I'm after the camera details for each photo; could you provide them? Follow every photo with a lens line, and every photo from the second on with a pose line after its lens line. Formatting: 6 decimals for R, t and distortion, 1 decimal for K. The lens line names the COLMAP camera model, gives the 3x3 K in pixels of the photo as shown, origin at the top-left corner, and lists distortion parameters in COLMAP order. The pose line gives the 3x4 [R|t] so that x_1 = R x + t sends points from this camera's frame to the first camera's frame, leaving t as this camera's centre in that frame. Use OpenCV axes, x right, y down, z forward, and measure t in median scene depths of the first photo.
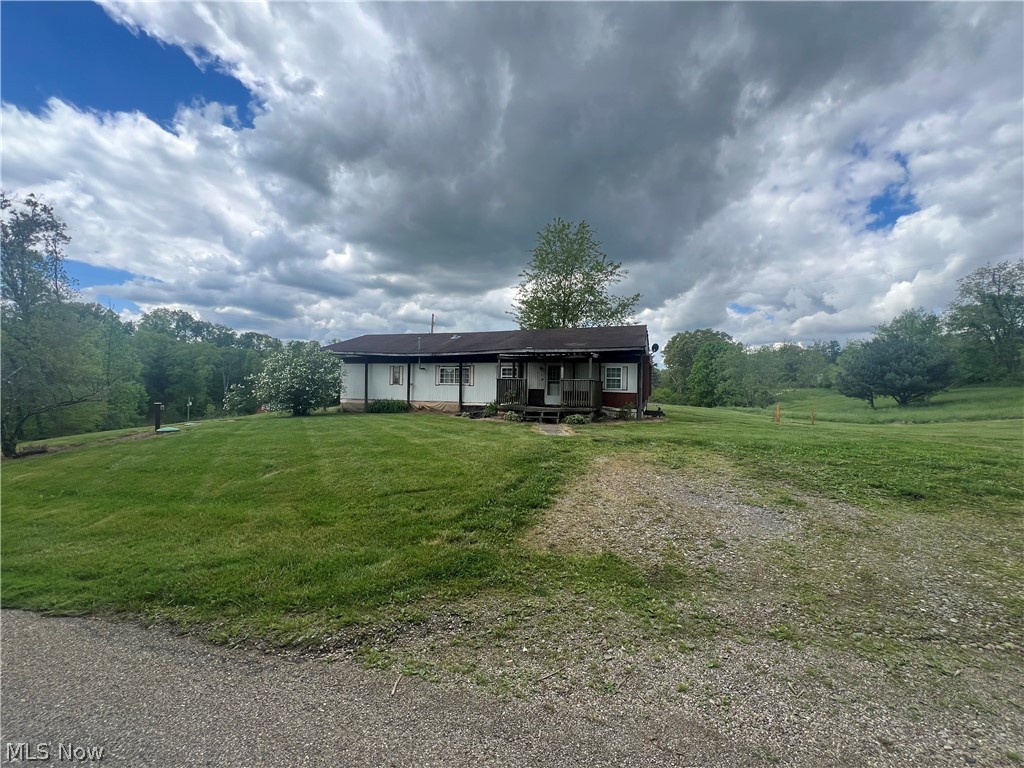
lens RADIAL K [[412.1, 0, 512.0], [0, 412.1, 384.0], [0, 0, 1]] dist [-0.000476, 0.000526]
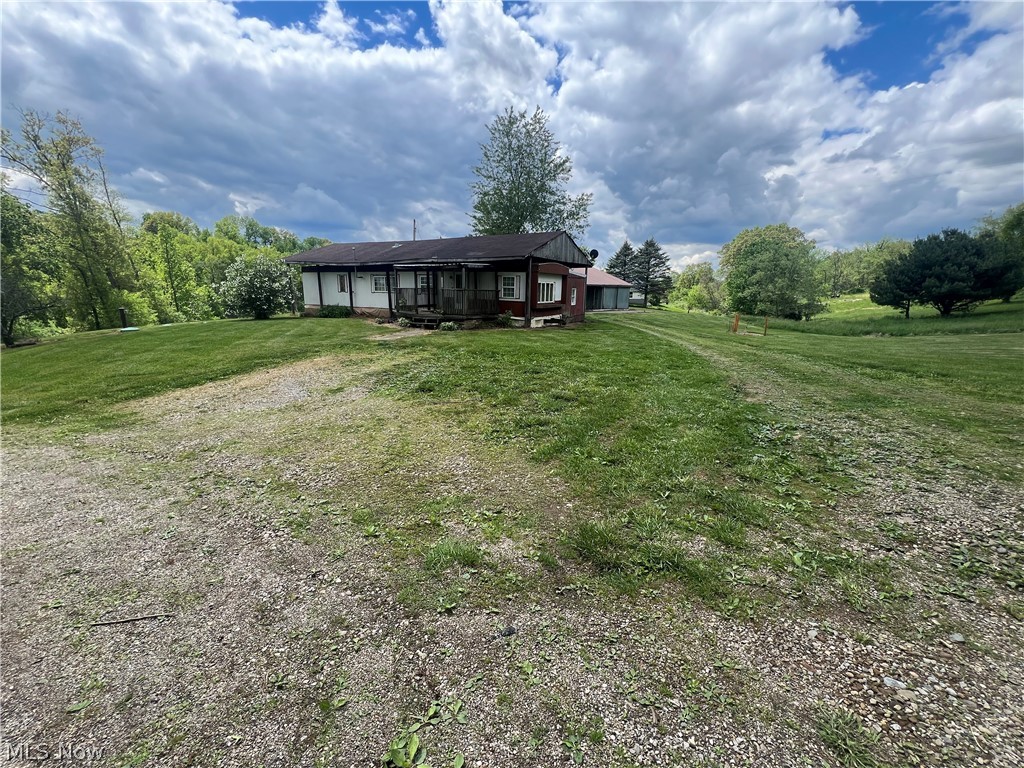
lens RADIAL K [[412.1, 0, 512.0], [0, 412.1, 384.0], [0, 0, 1]] dist [-0.000476, 0.000526]
pose [[0.984606, 0.040431, -0.170048, 0.380912], [-0.000670, 0.973745, 0.227640, -0.010683], [0.174787, -0.224022, 0.958782, -0.047097]]
